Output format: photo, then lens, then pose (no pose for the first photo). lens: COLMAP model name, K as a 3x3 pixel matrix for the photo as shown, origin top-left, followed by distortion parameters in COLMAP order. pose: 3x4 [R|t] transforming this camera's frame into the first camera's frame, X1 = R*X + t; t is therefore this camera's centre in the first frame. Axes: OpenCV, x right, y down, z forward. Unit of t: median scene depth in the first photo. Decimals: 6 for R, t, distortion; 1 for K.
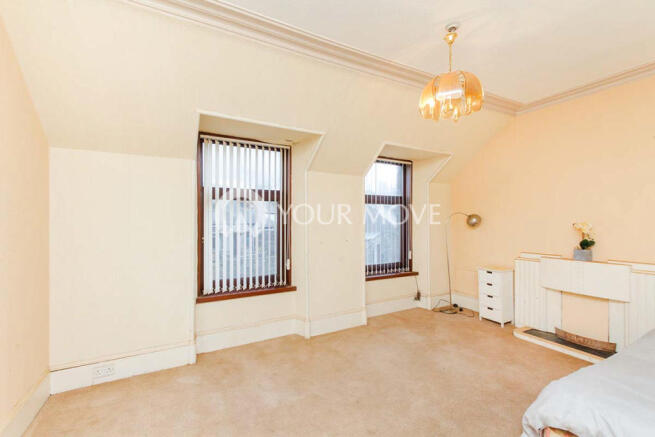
lens RADIAL K [[298.7, 0, 327.5], [0, 298.7, 218.5], [0, 0, 1]] dist [0.002278, 0.000593]
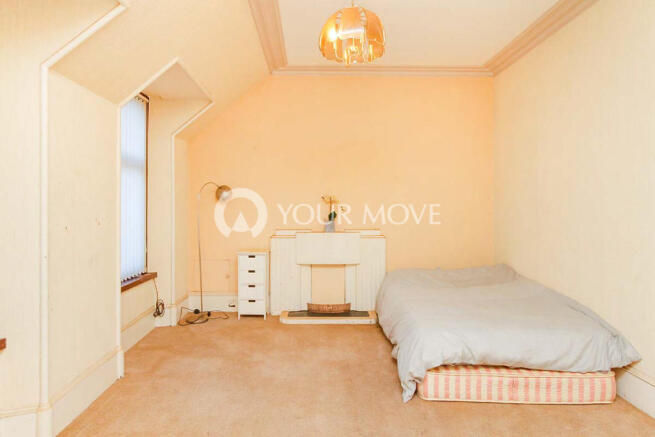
lens RADIAL K [[412.7, 0, 328.3], [0, 412.7, 205.5], [0, 0, 1]] dist [-0.000862, -0.000620]
pose [[0.433651, 0.001422, 0.901080, -0.398863], [0.004125, 0.999985, -0.003564, 0.047754], [-0.901072, 0.005263, 0.433638, 0.336968]]
